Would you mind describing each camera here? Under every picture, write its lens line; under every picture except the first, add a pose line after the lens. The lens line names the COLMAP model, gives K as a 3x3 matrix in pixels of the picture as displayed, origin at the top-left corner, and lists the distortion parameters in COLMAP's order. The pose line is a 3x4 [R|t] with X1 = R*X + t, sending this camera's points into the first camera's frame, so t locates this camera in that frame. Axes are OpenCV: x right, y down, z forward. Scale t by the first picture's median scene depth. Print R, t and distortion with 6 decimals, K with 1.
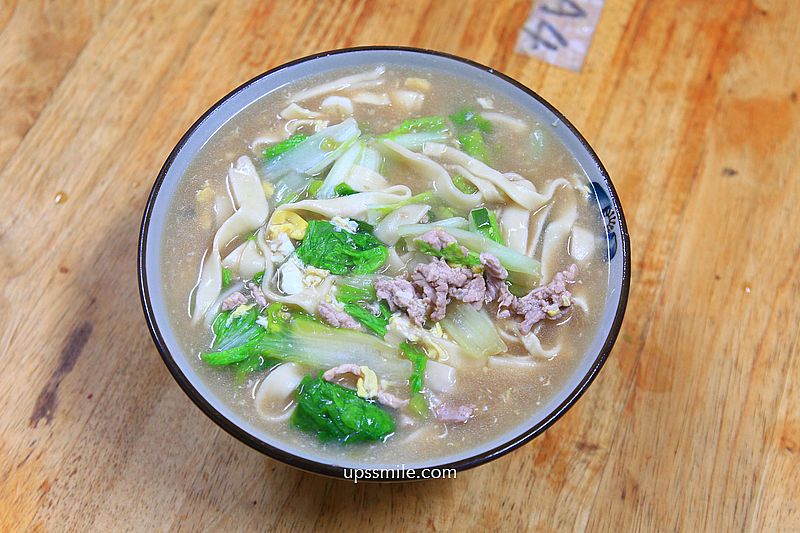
lens RADIAL K [[1116.0, 0, 357.3], [0, 1116.0, 266.8], [0, 0, 1]] dist [-0.028582, 0.027055]
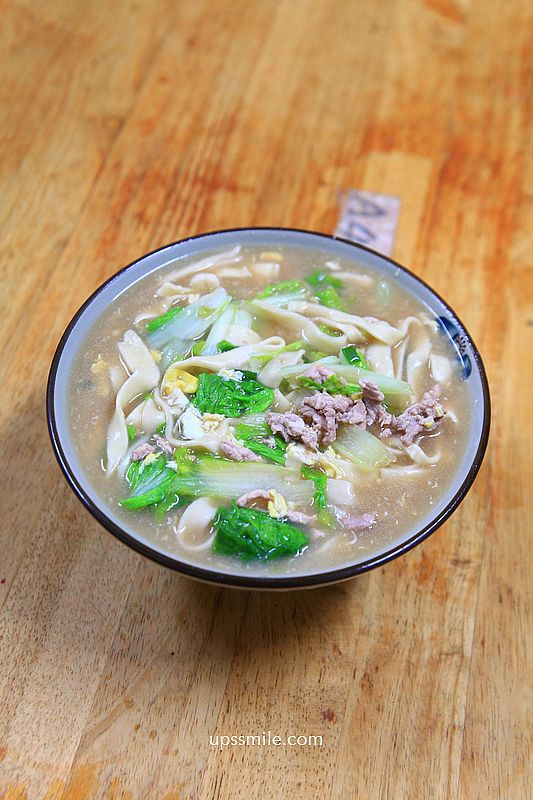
lens RADIAL K [[970.4, 0, 266.5], [0, 970.4, 400.0], [0, 0, 1]] dist [-0.016818, -0.007932]
pose [[0.987175, -0.122202, 0.102726, -0.072704], [0.132863, 0.985633, -0.104285, 0.085004], [-0.088506, 0.116596, 0.989228, 0.041729]]
